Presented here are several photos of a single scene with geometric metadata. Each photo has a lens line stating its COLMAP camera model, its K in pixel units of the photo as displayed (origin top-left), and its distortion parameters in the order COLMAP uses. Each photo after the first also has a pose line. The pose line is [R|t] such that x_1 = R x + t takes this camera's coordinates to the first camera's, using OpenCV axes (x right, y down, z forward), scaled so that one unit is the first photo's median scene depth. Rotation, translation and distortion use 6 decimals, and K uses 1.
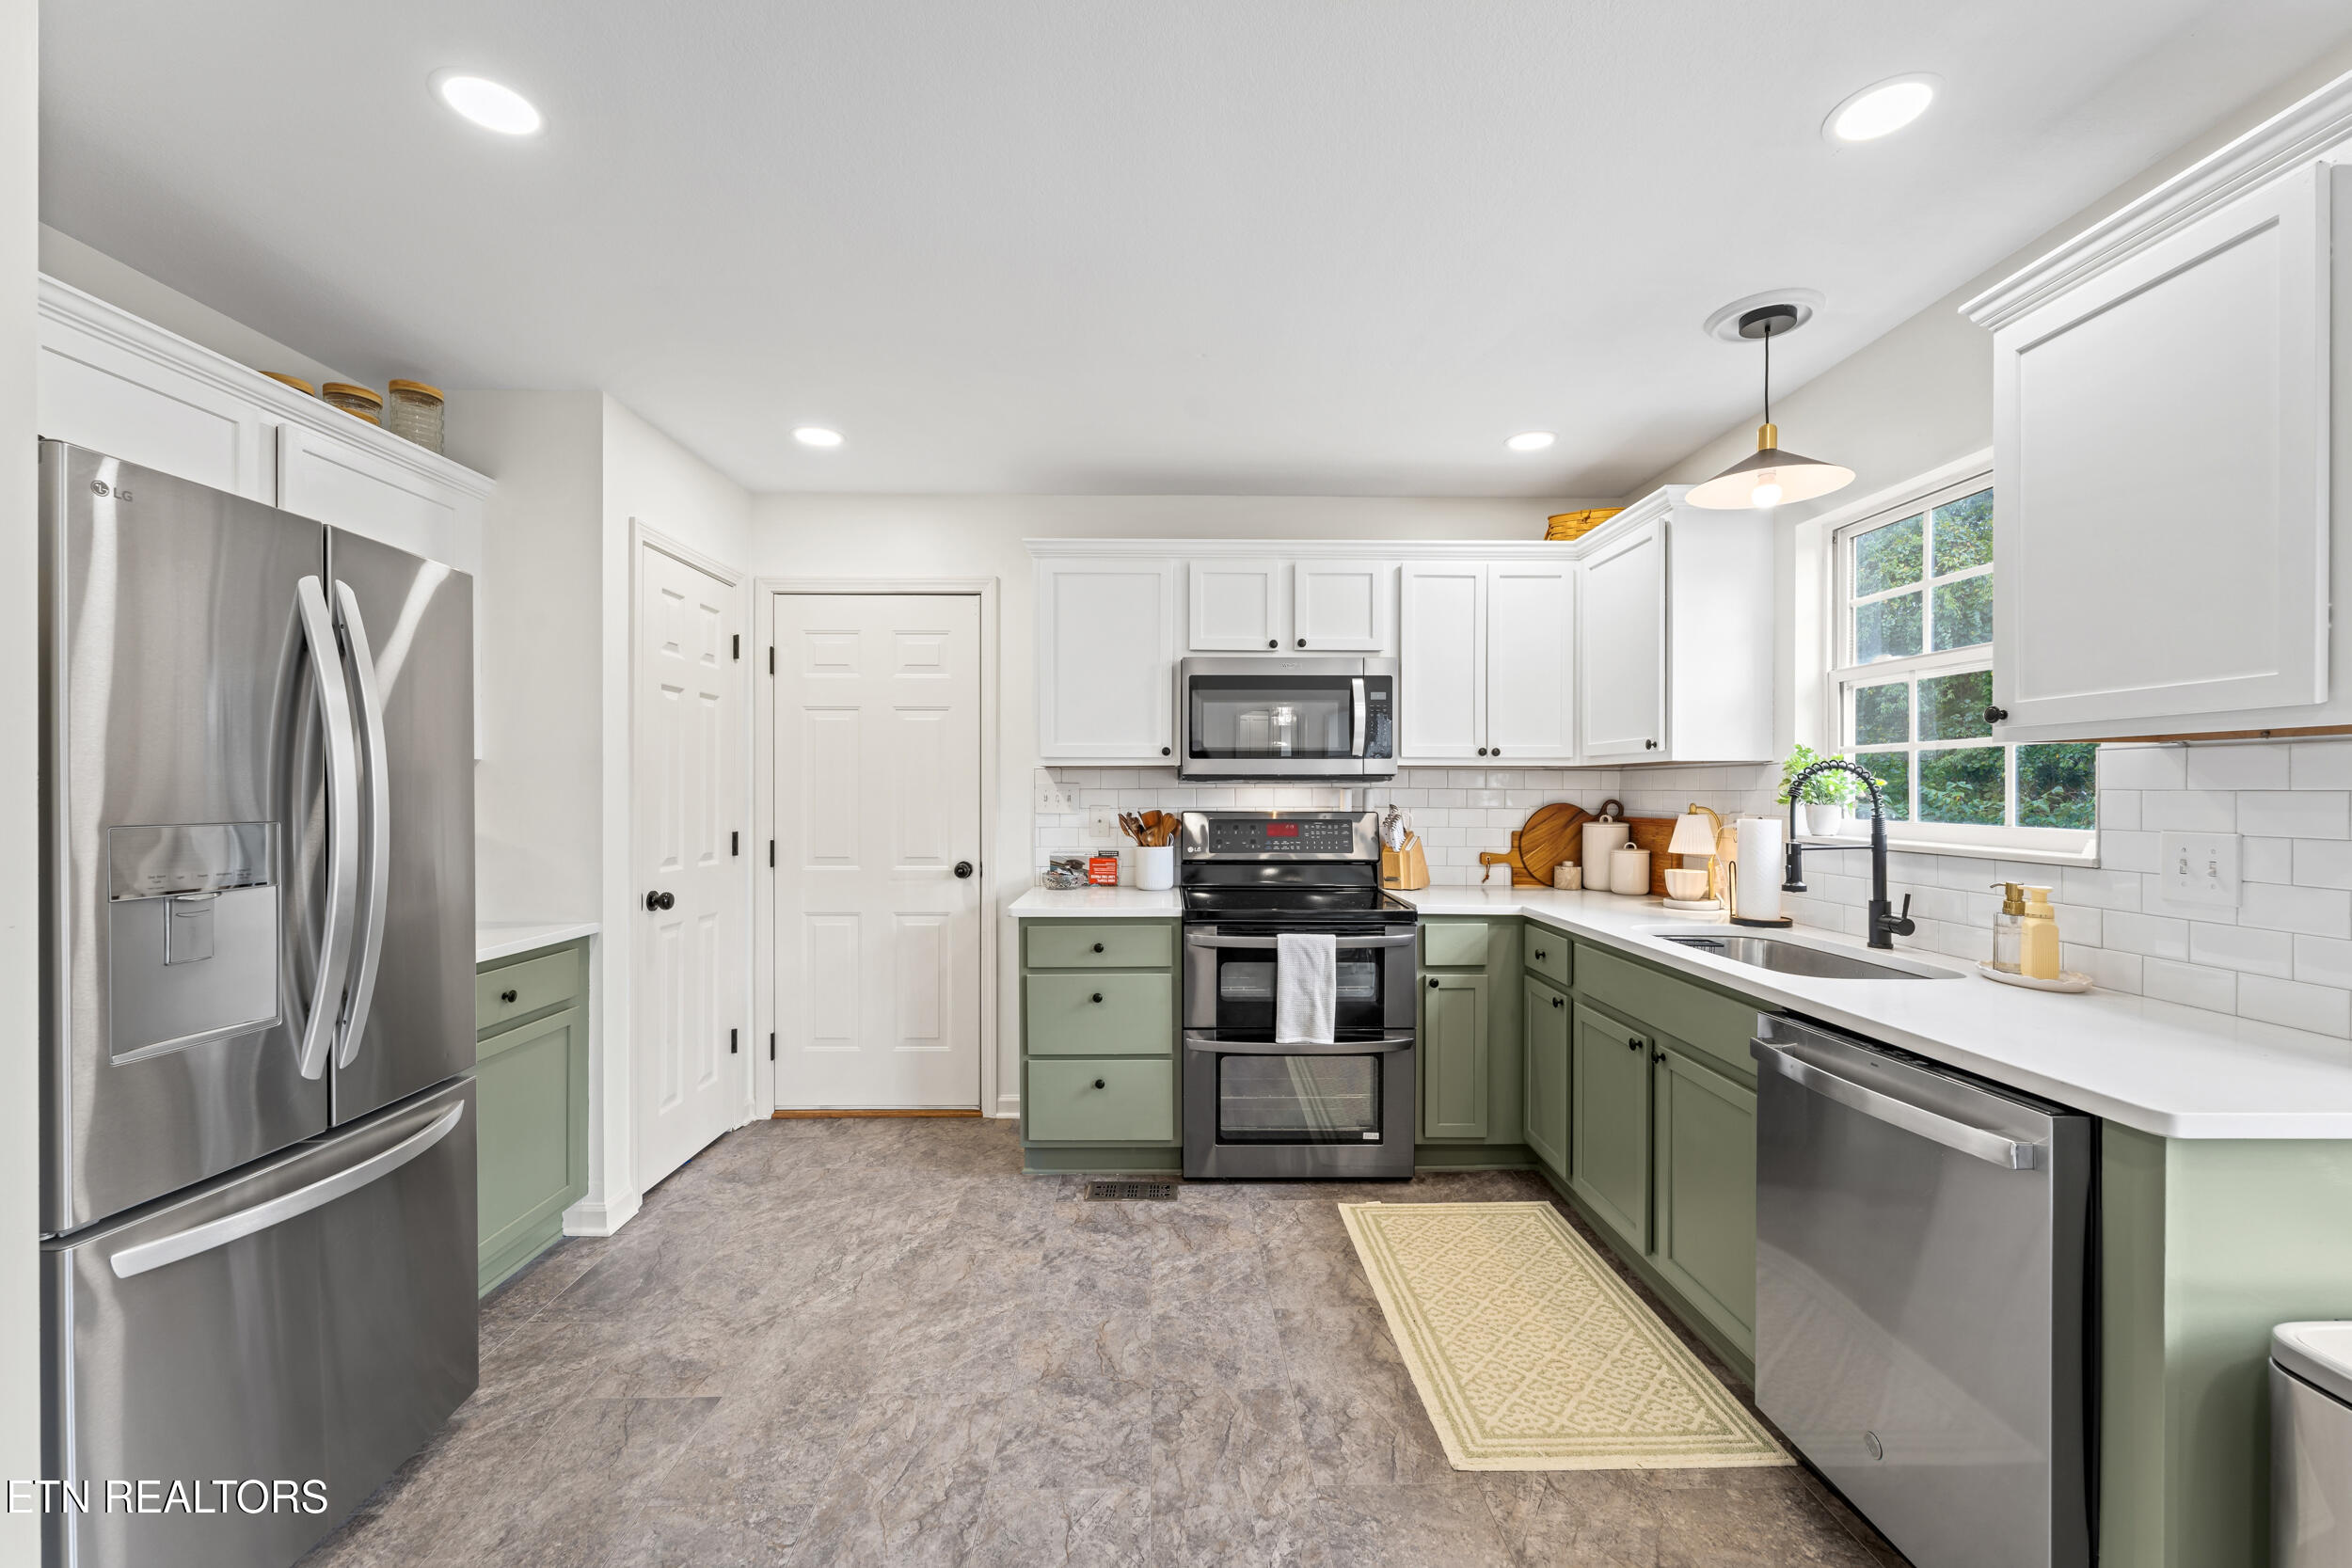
lens RADIAL K [[951.9, 0, 1172.1], [0, 951.9, 788.6], [0, 0, 1]] dist [0.003727, -0.000520]
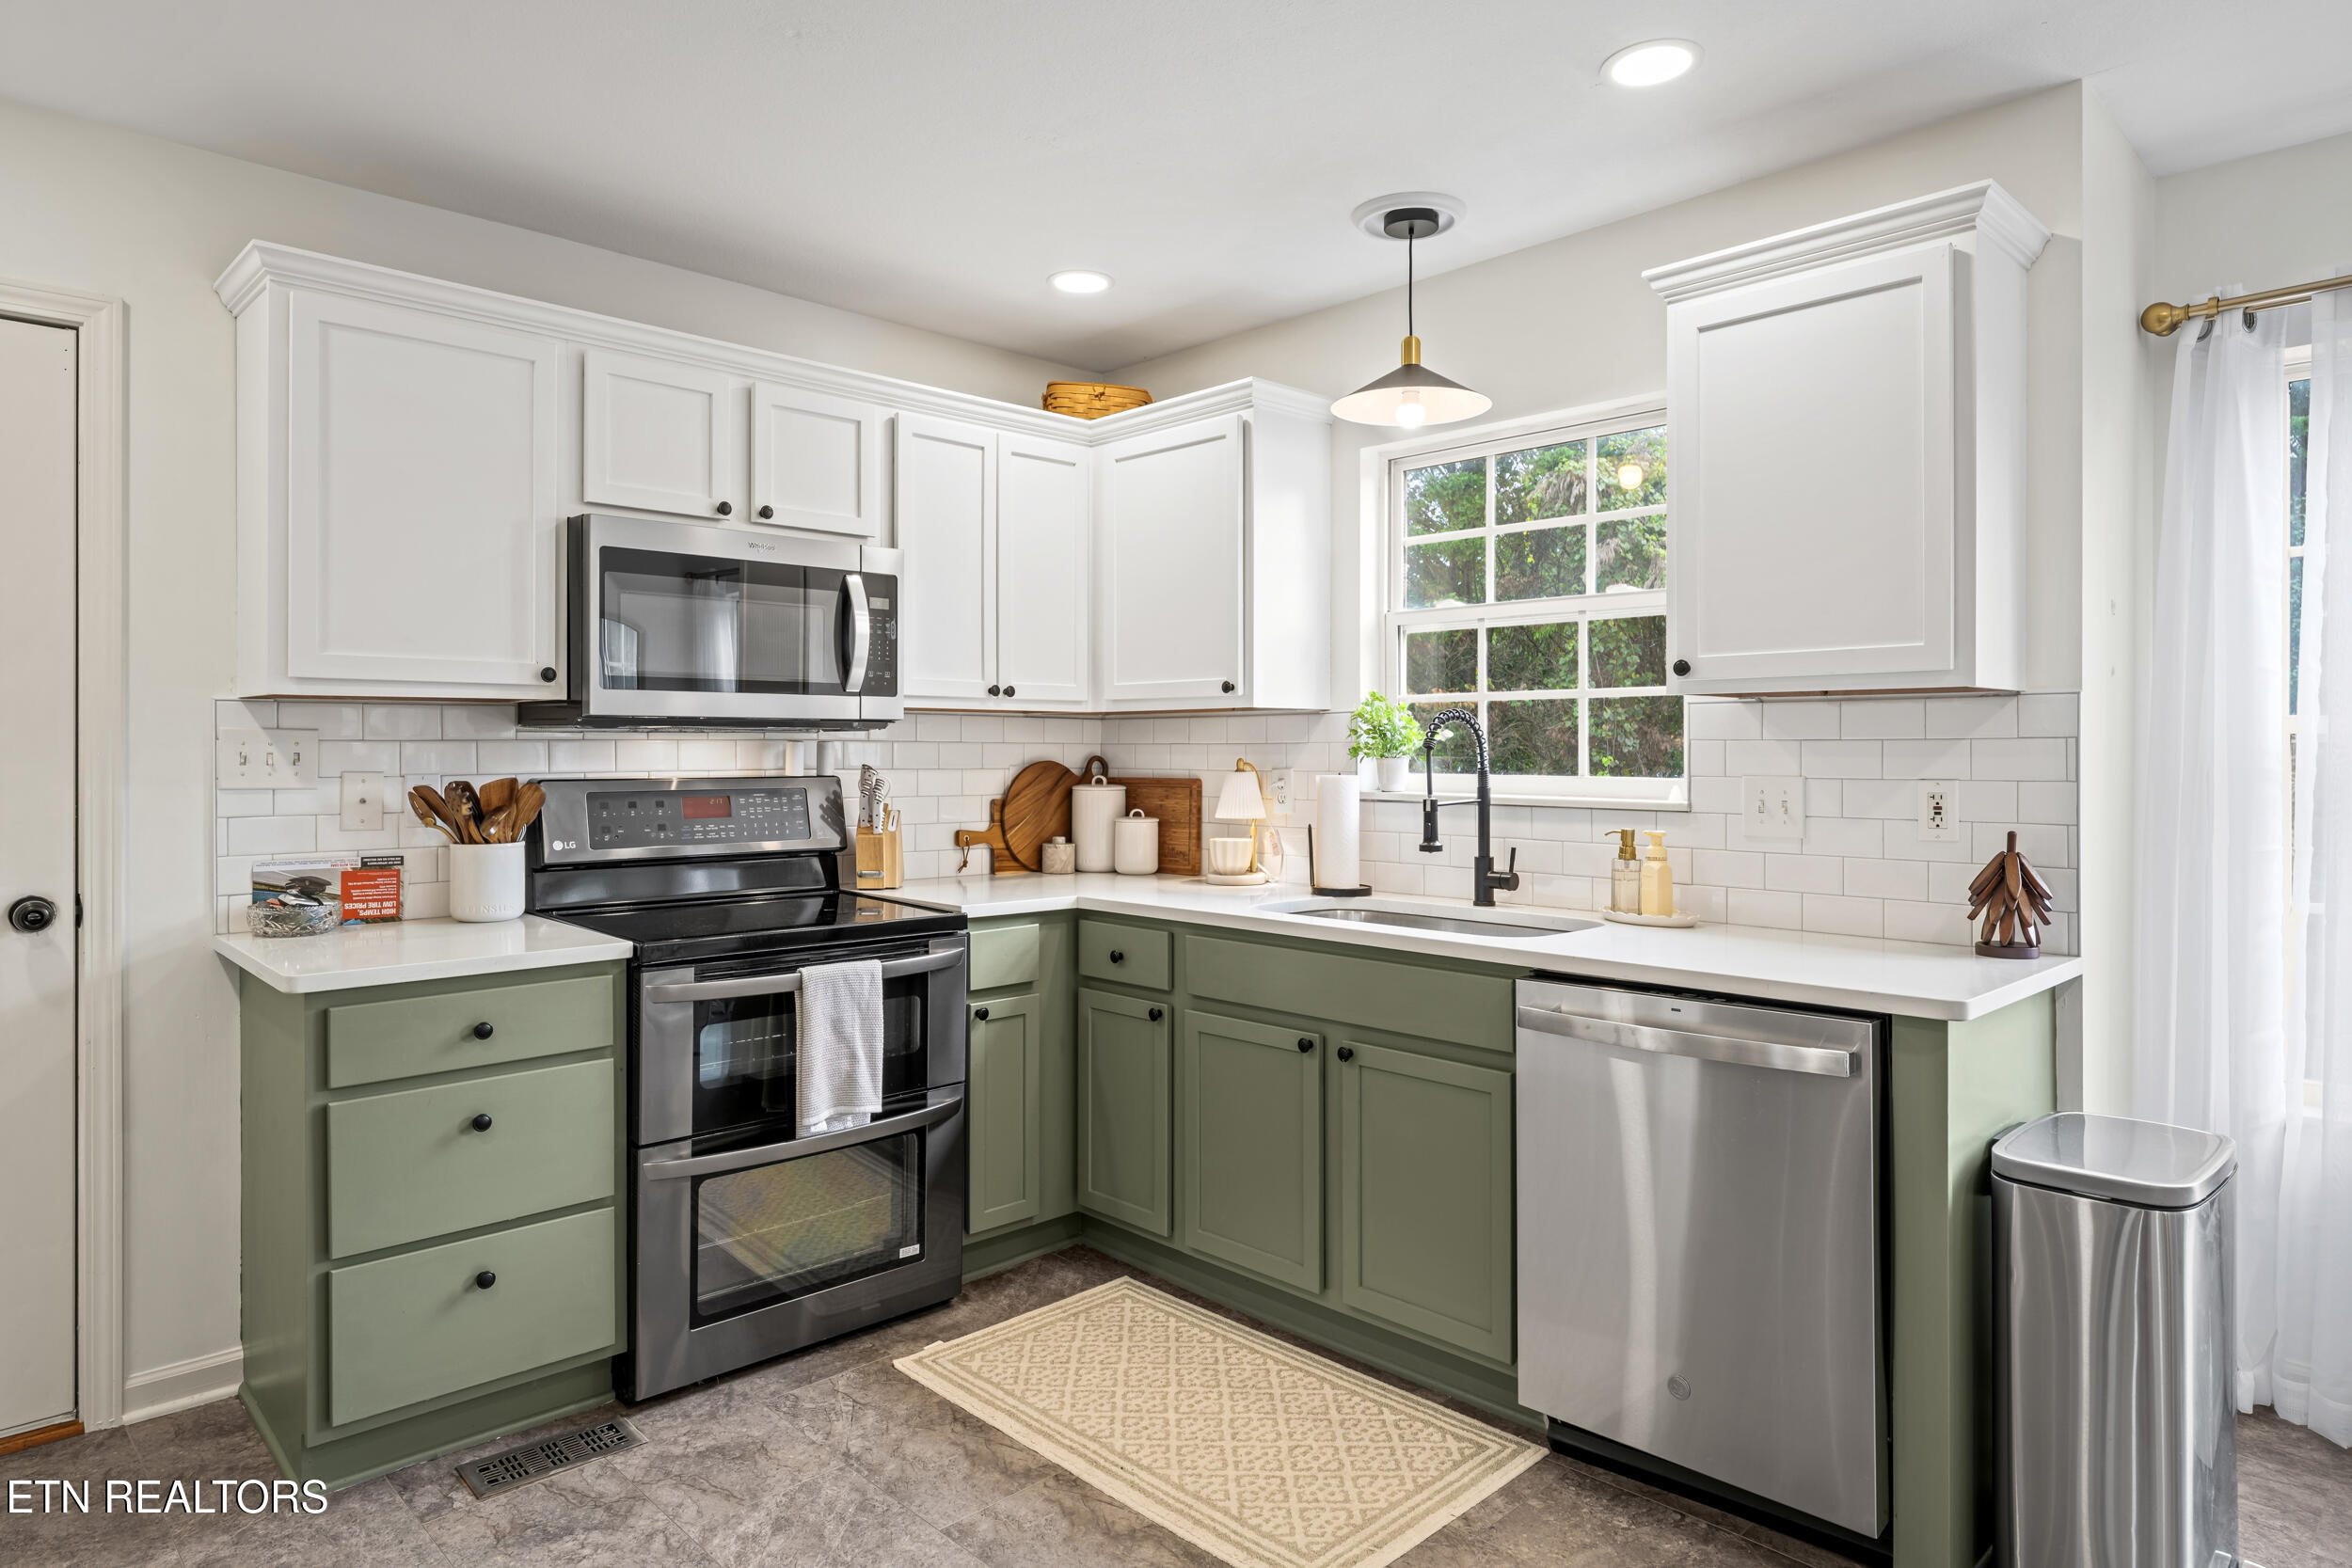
lens RADIAL K [[1401.0, 0, 1160.7], [0, 1401.0, 743.2], [0, 0, 1]] dist [0.015575, -0.005365]
pose [[0.729469, 0.001333, 0.684013, -0.377666], [0.000835, 0.999996, -0.002839, 0.005849], [-0.684013, 0.002642, 0.729465, 0.158594]]
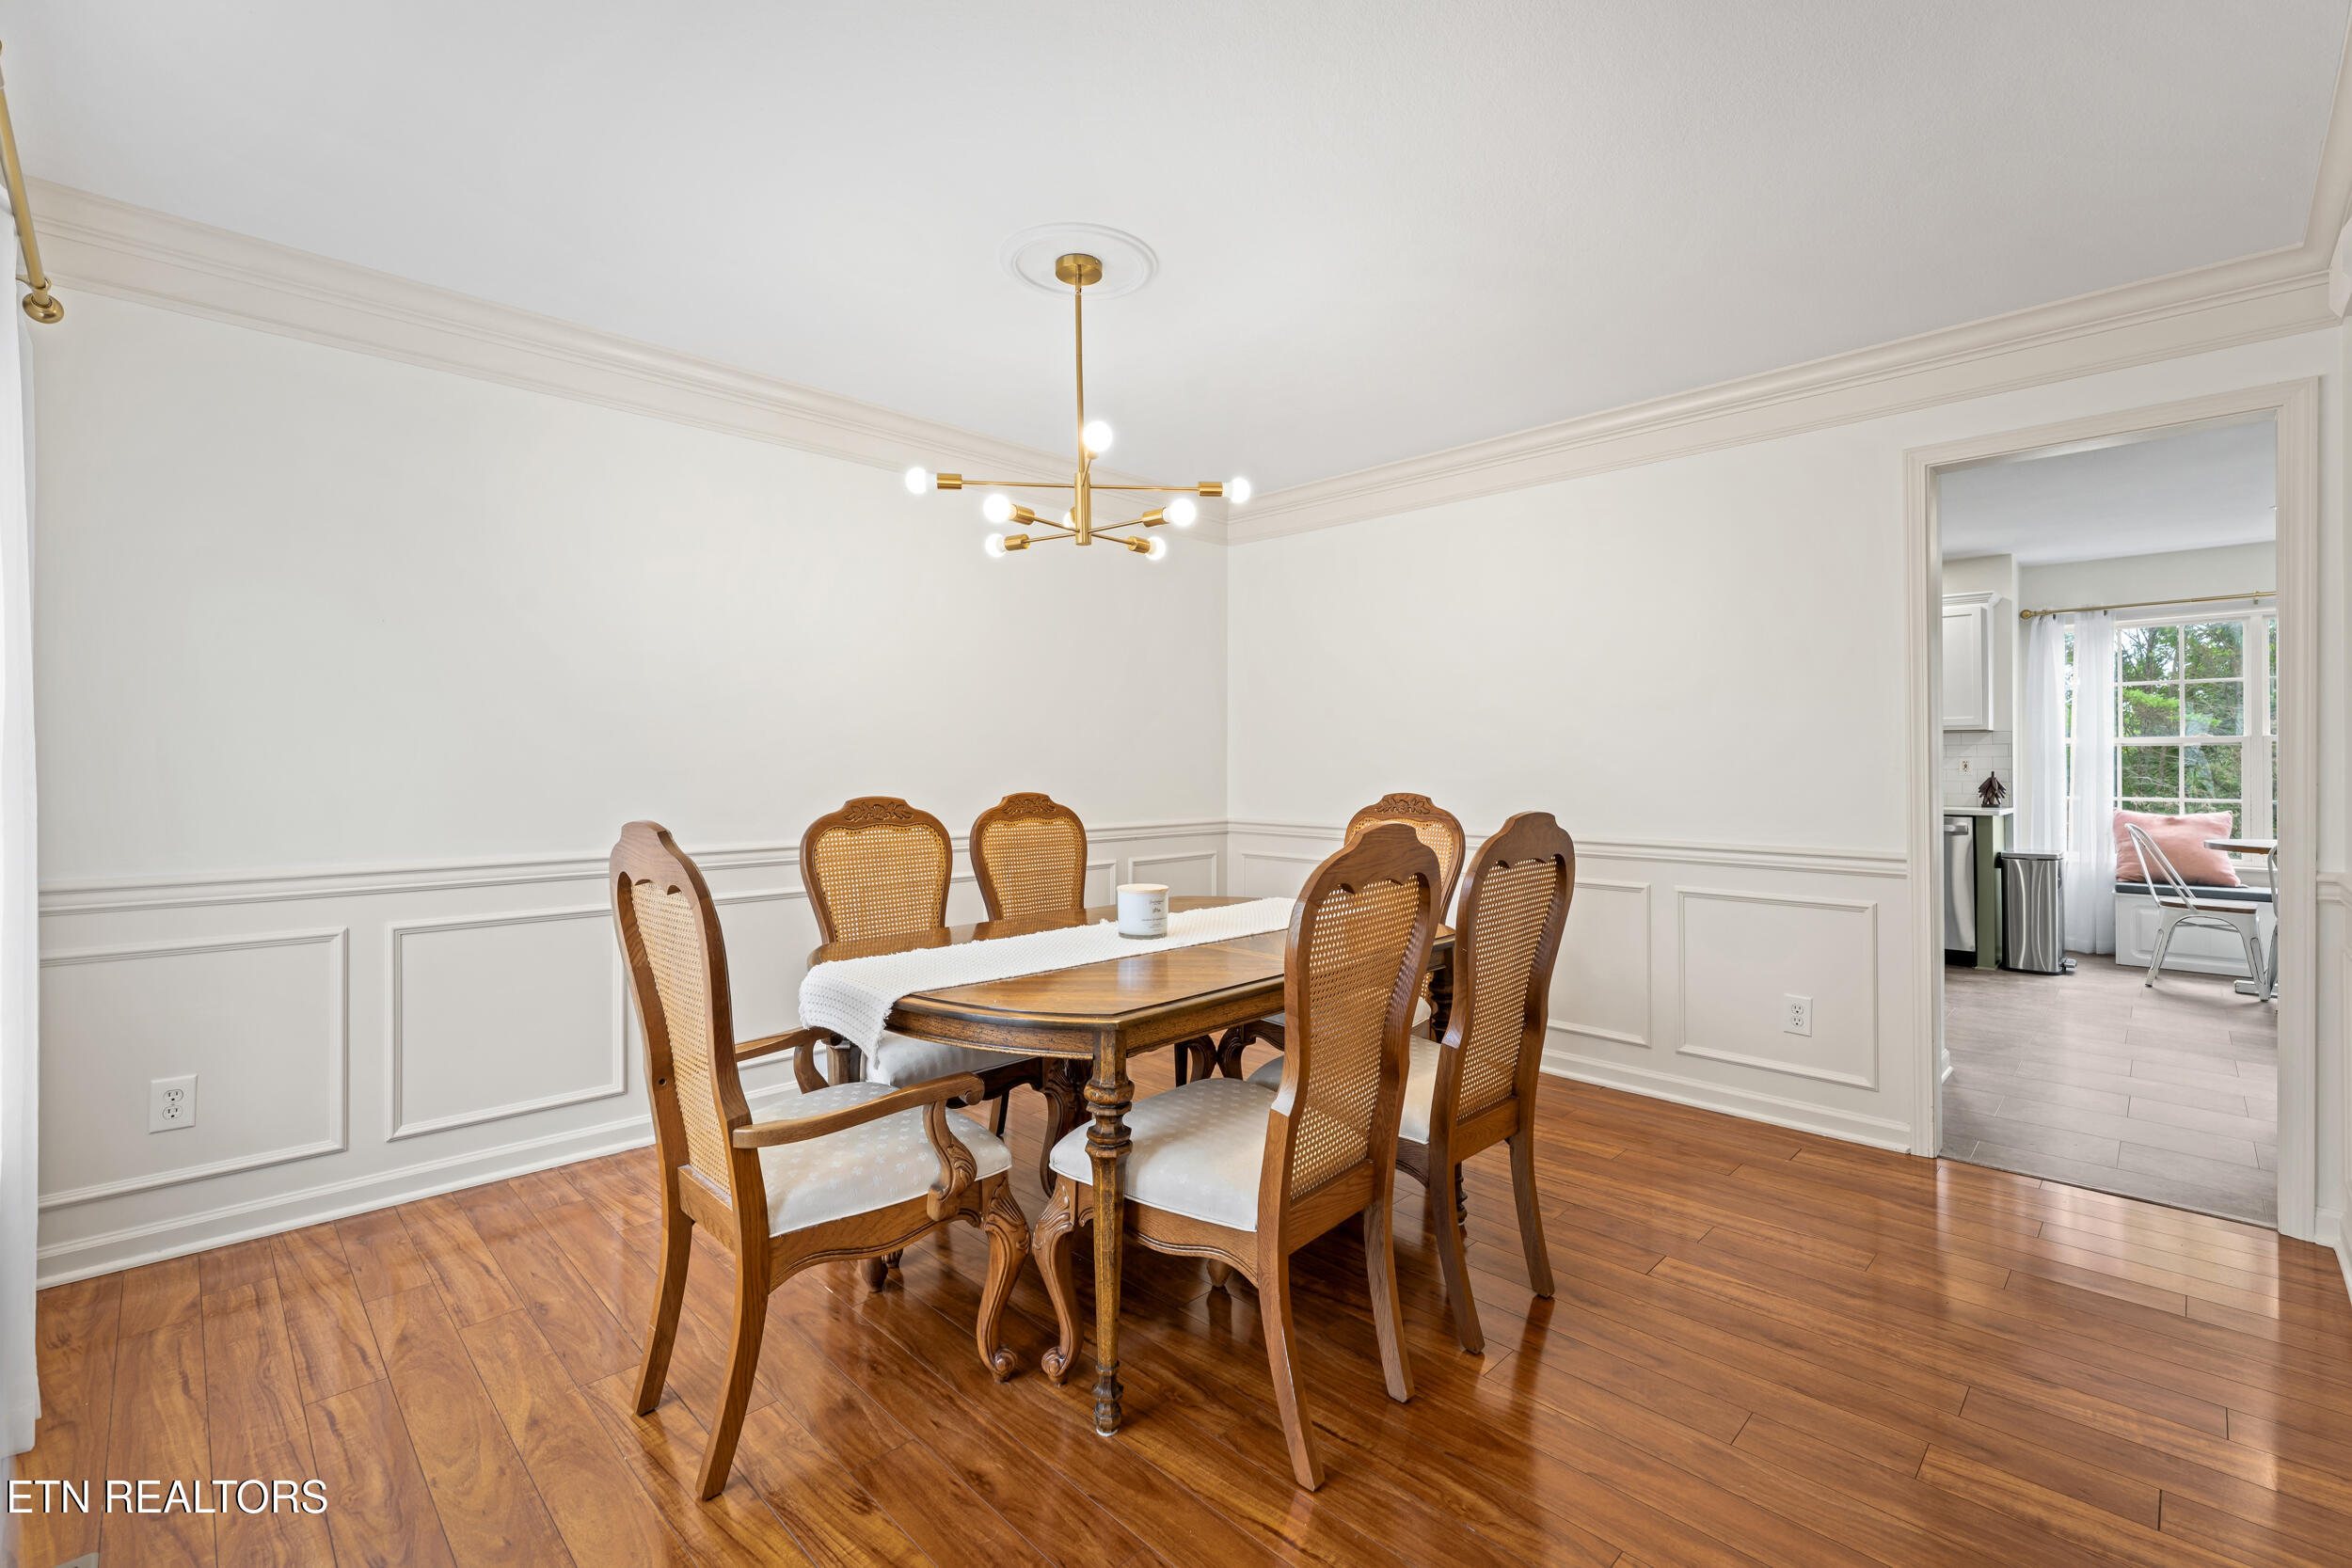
lens RADIAL K [[1036.9, 0, 1176.9], [0, 1036.9, 760.1], [0, 0, 1]] dist [0.001161, 0.000564]
pose [[0.714288, -0.001541, 0.699850, -2.235233], [0.000544, 0.999998, 0.001647, 0.030086], [-0.699851, -0.000795, 0.714288, 0.066911]]
